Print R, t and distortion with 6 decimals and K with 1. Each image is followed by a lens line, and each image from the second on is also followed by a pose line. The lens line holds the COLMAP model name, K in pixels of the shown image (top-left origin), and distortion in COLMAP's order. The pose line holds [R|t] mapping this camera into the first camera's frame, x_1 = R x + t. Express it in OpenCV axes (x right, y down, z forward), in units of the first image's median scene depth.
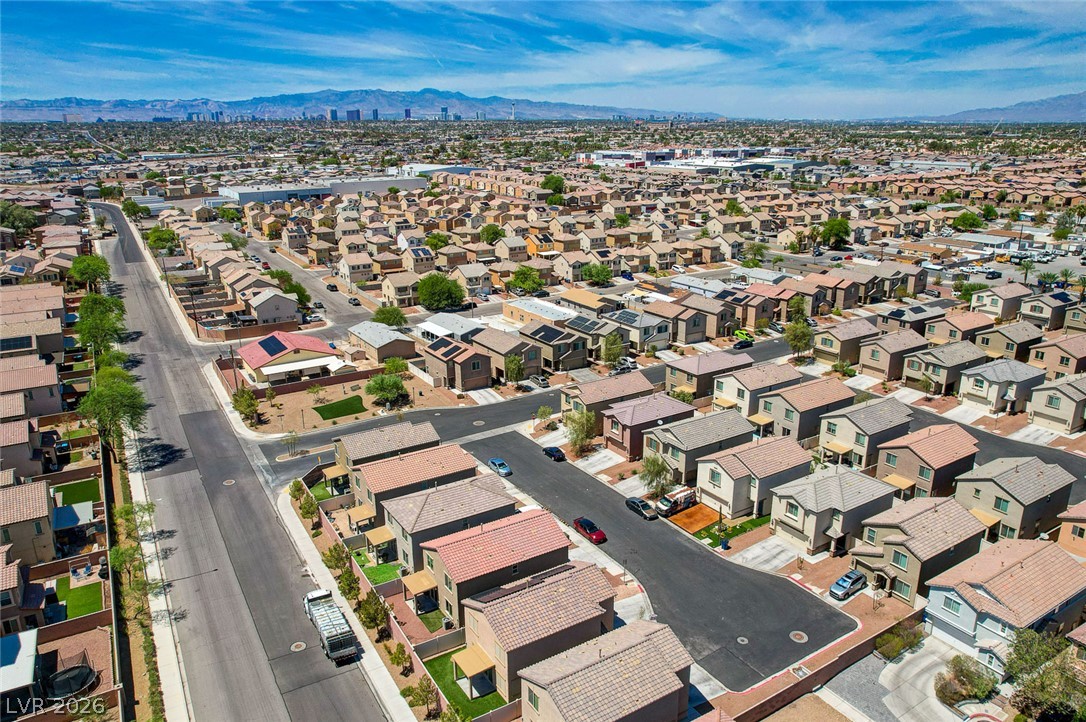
lens RADIAL K [[751.0, 0, 543.0], [0, 751.0, 361.0], [0, 0, 1]] dist [-0.084894, 0.086690]
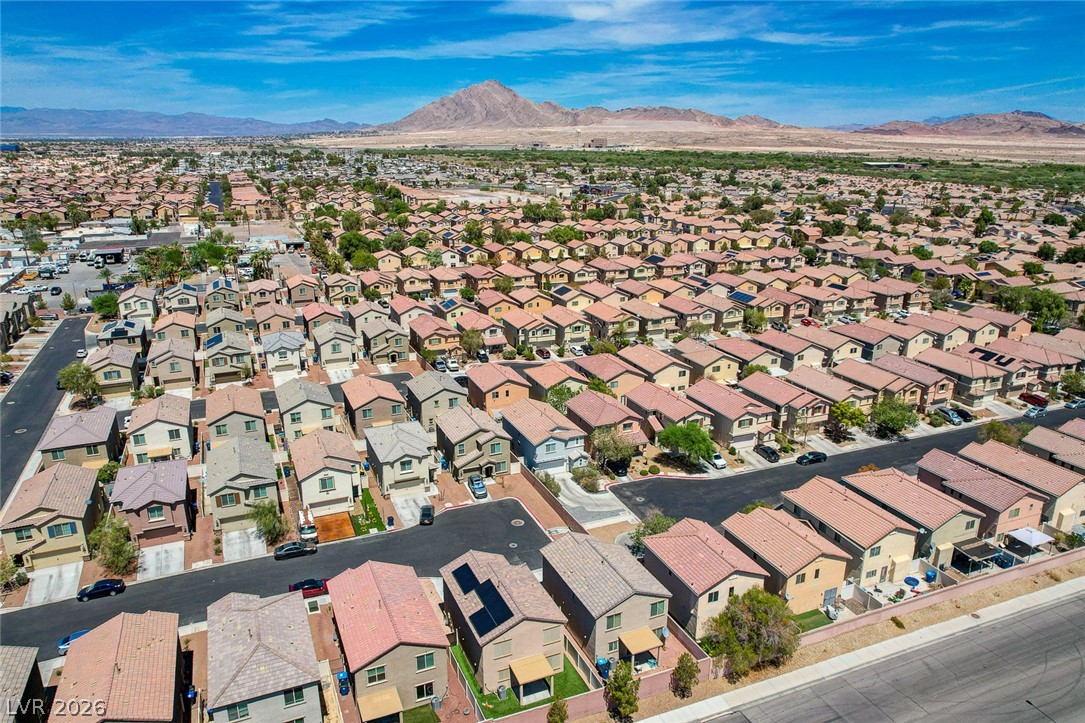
lens RADIAL K [[728.7, 0, 537.0], [0, 728.7, 365.6], [0, 0, 1]] dist [-0.076022, 0.063332]
pose [[0.154628, -0.285184, 0.945918, -0.531901], [0.291747, 0.927917, 0.232065, -0.121867], [-0.943914, 0.240085, 0.226684, 0.392424]]
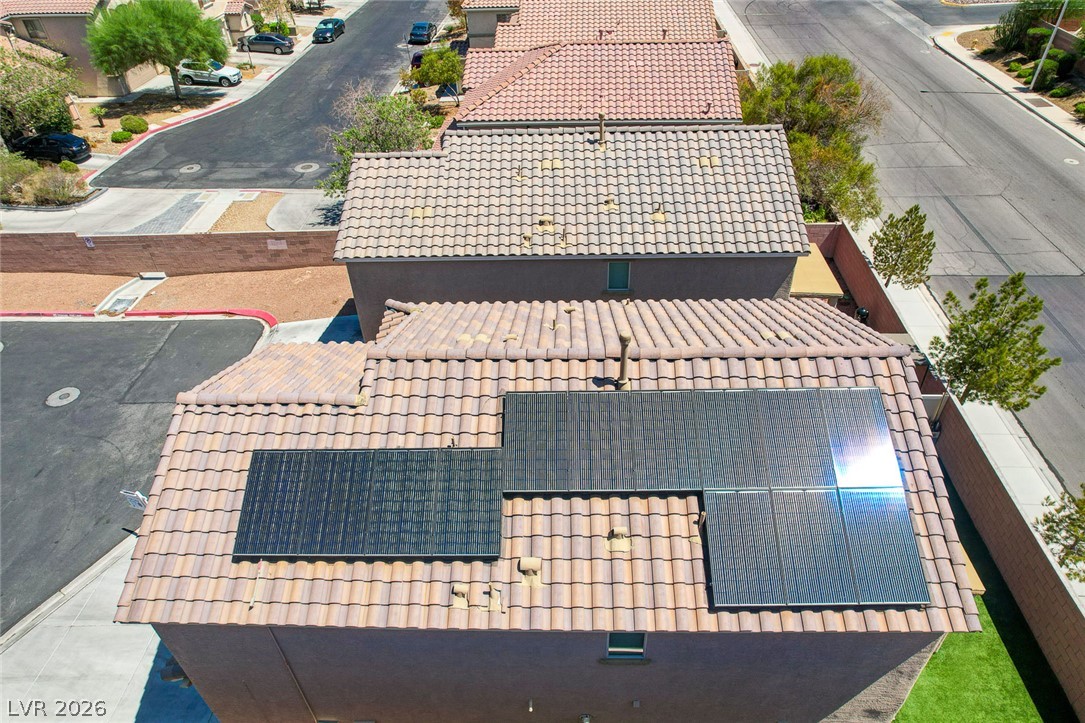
lens RADIAL K [[702.7, 0, 539.0], [0, 702.7, 366.3], [0, 0, 1]] dist [-0.084333, 0.079240]
pose [[-0.827509, -0.326226, 0.456952, -0.049327], [0.199131, 0.590435, 0.782134, 0.097167], [-0.524953, 0.738216, -0.423628, 0.656330]]
